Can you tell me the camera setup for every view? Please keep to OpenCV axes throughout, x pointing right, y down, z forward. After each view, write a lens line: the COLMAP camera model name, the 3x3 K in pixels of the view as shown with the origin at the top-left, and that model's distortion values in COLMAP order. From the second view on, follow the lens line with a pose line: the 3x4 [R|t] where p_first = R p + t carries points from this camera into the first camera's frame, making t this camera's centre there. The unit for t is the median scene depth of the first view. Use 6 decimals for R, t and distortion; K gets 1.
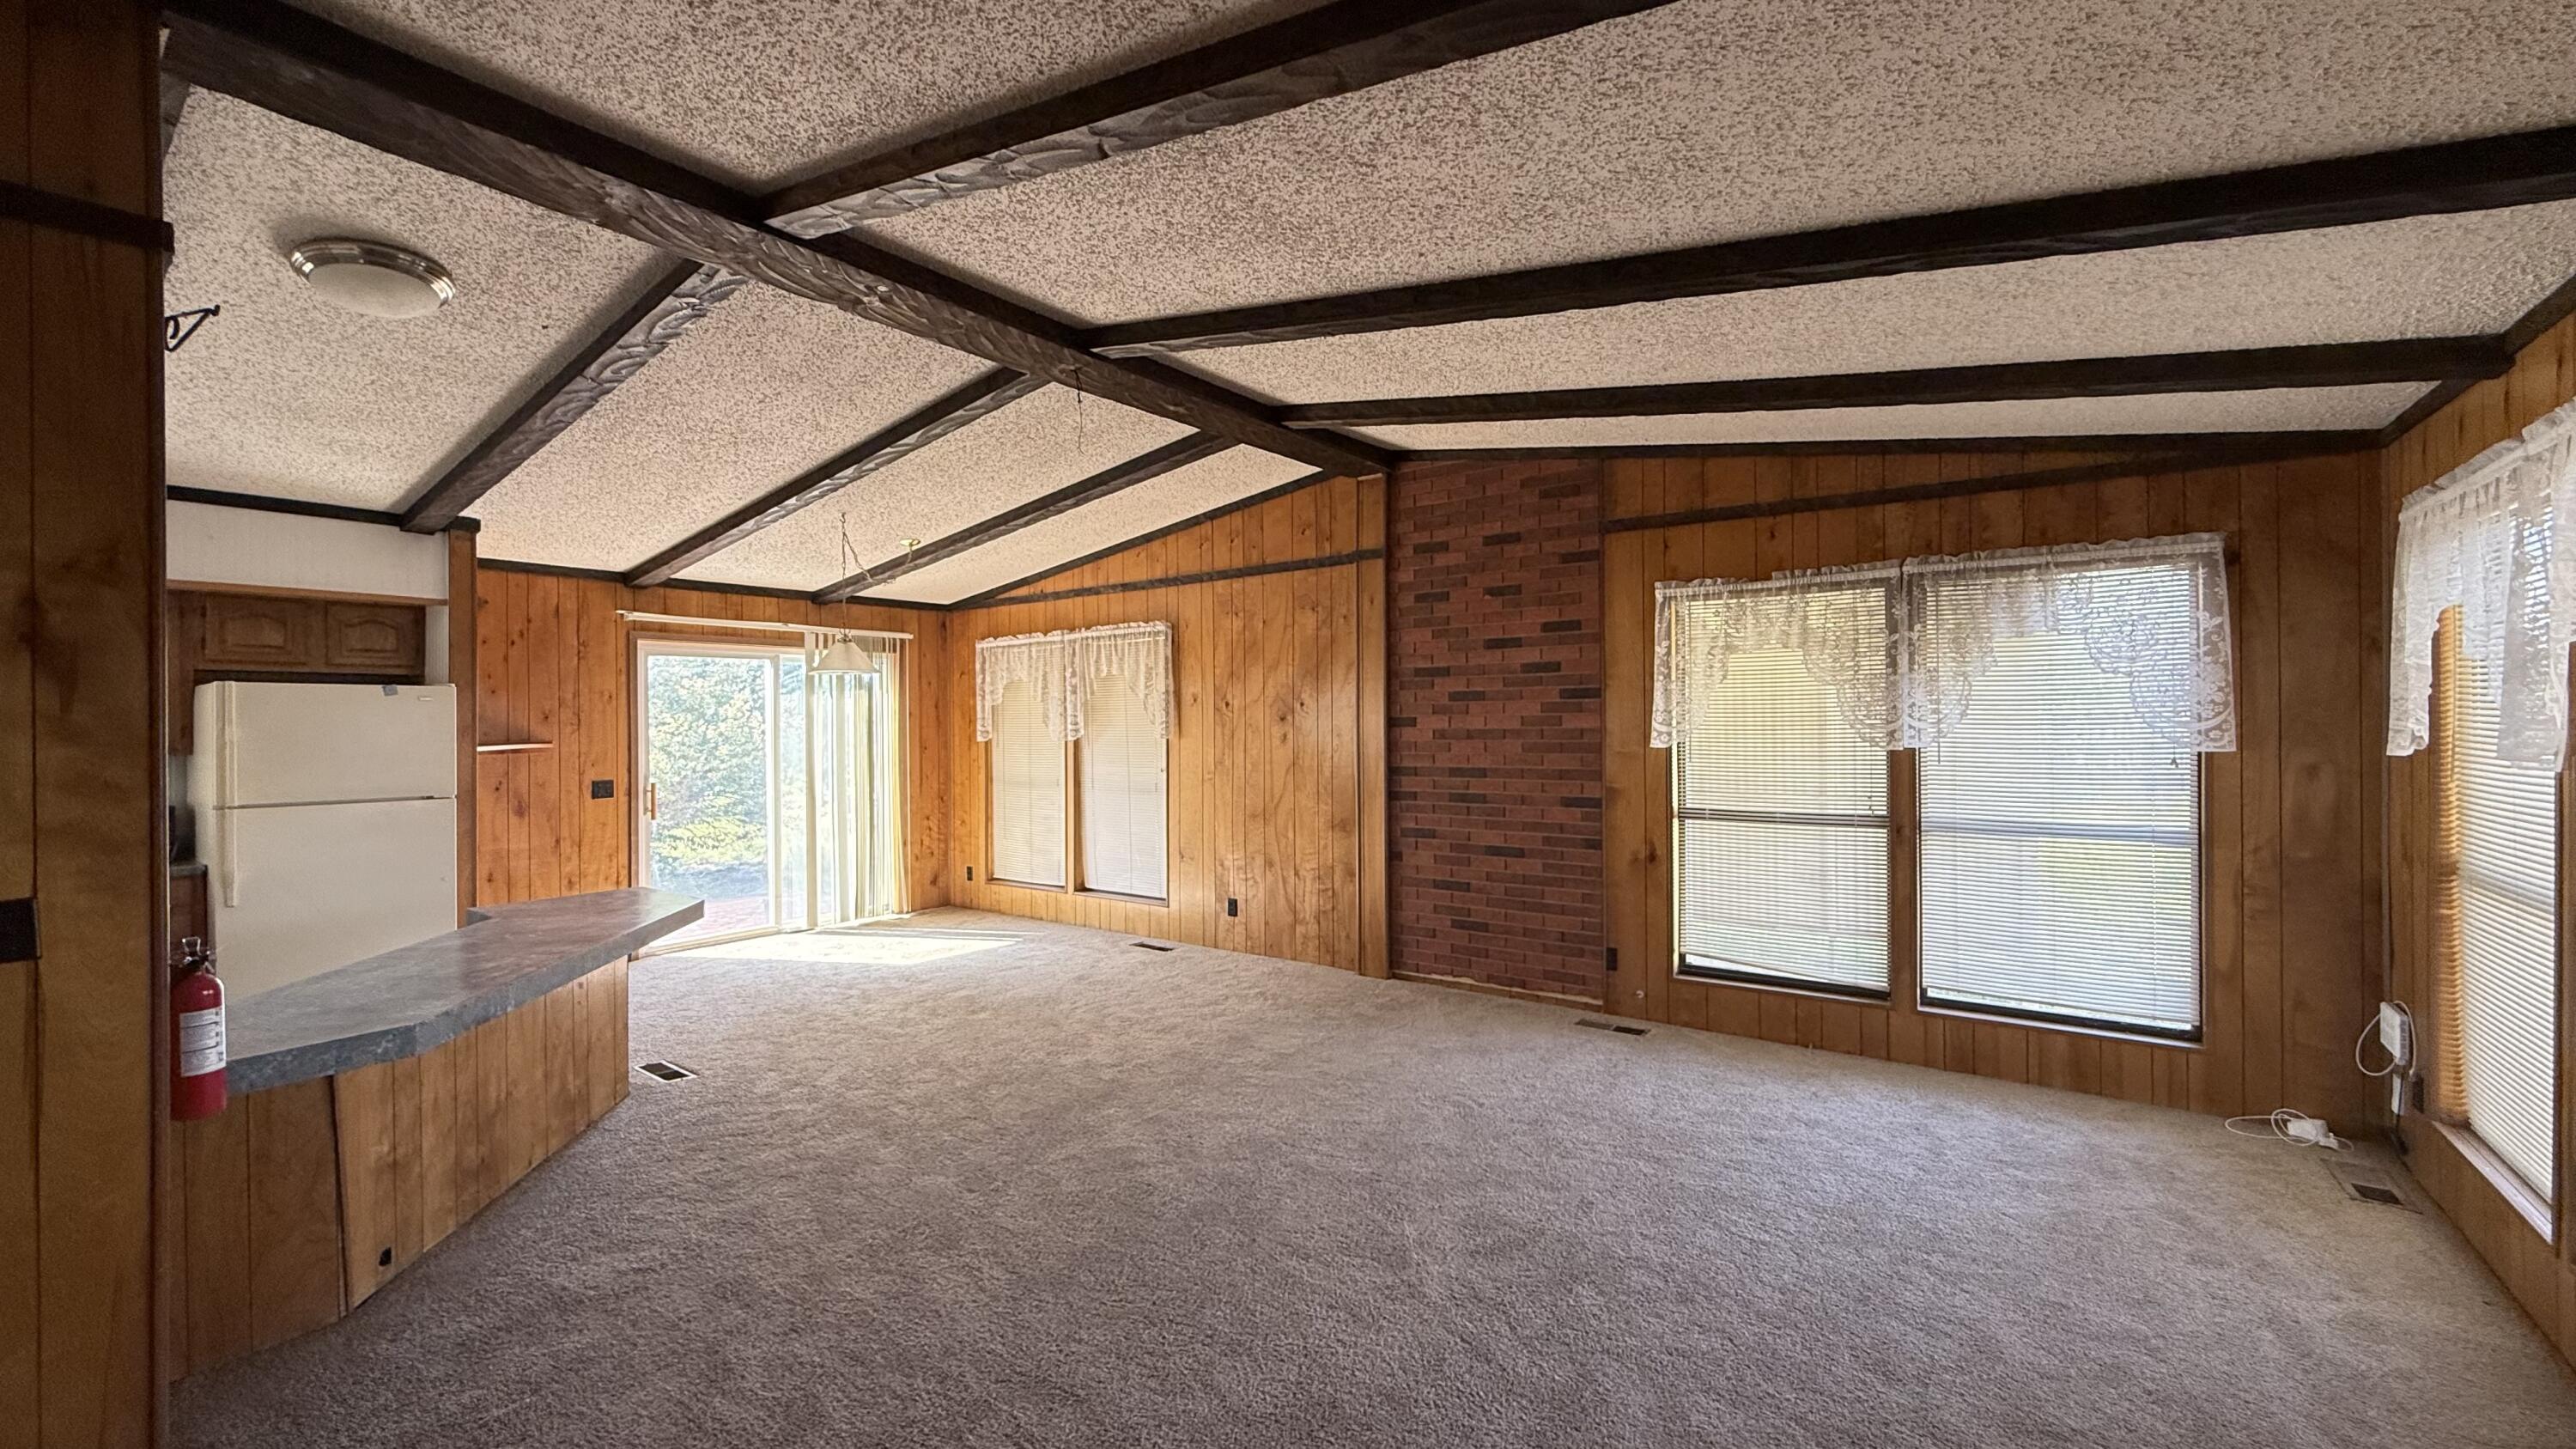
lens RADIAL K [[1025.0, 0, 1285.3], [0, 1025.0, 715.6], [0, 0, 1]] dist [0.000212, -0.000034]
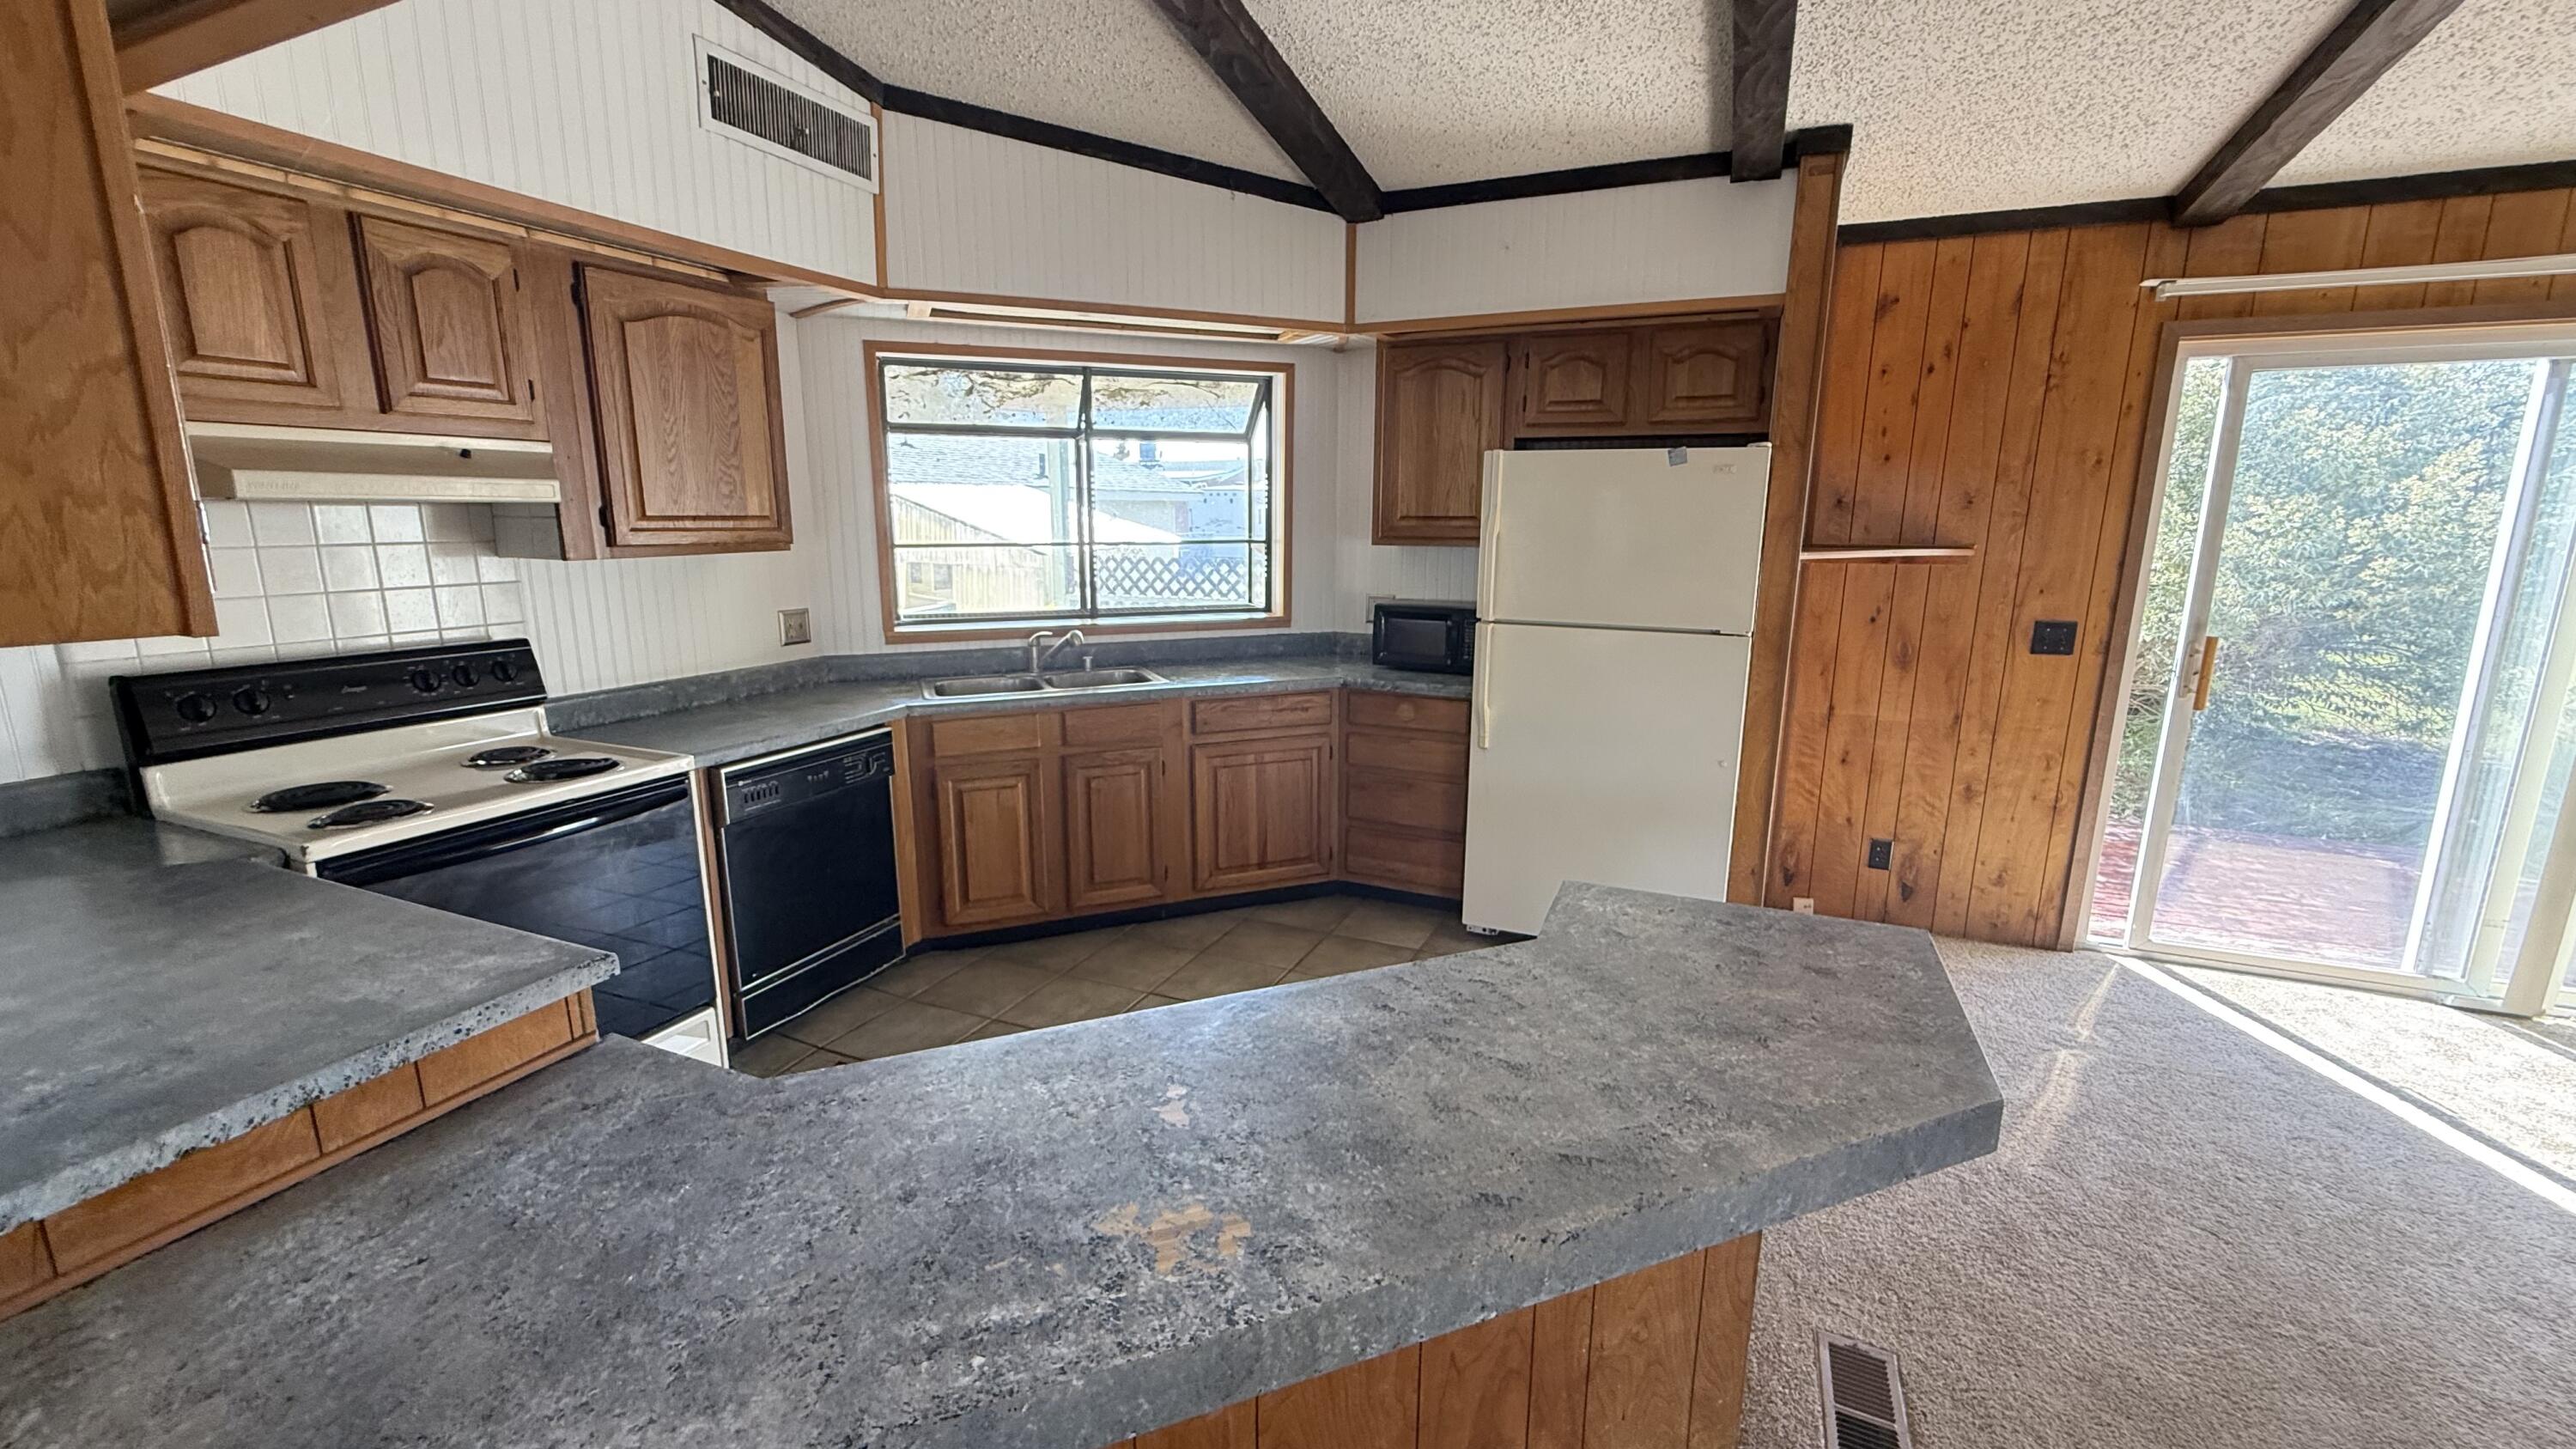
lens RADIAL K [[1025.0, 0, 1288.7], [0, 1025.0, 722.9], [0, 0, 1]] dist [0.000212, -0.000034]
pose [[0.219016, 0.206383, -0.953645, -0.250733], [0.000224, 0.977363, 0.211567, 0.001304], [0.975721, -0.046550, 0.214012, 0.535068]]
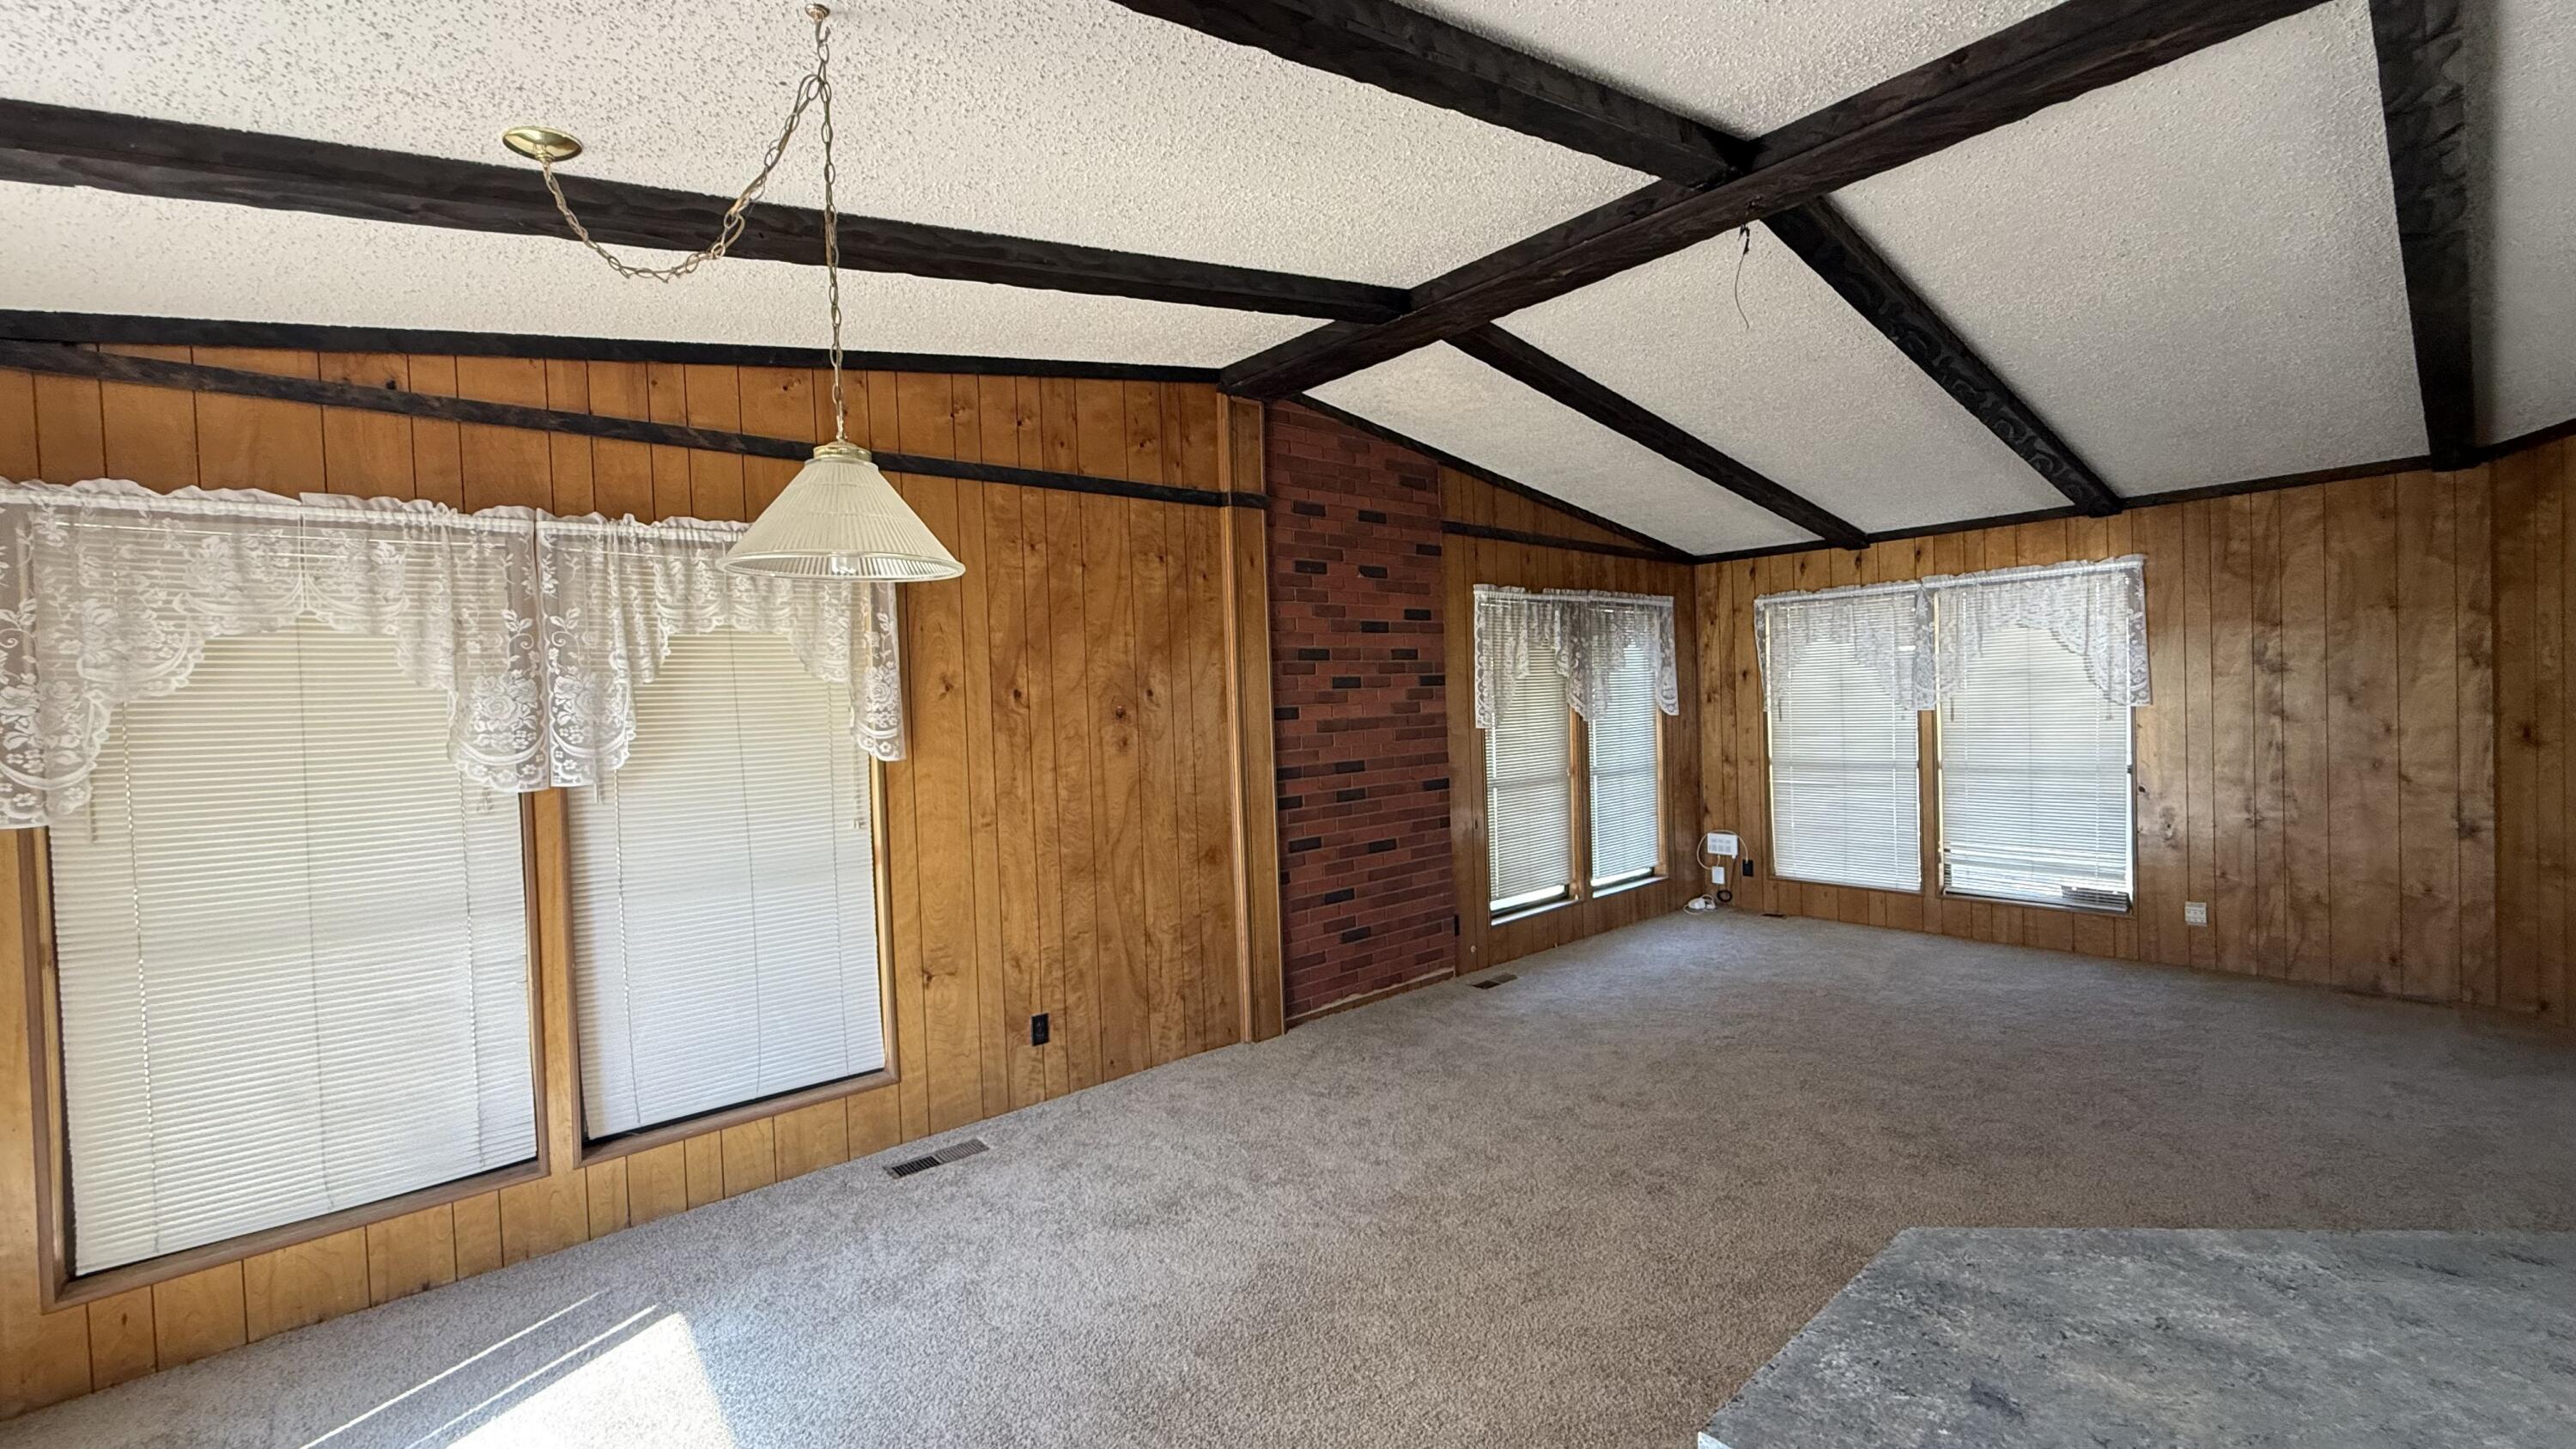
lens RADIAL K [[1025.0, 0, 1286.7], [0, 1025.0, 717.9], [0, 0, 1]] dist [0.000212, -0.000034]
pose [[0.232669, -0.016801, 0.972411, -0.699406], [0.027716, 0.999559, 0.010639, 0.000839], [-0.972161, 0.024476, 0.233032, 0.825962]]
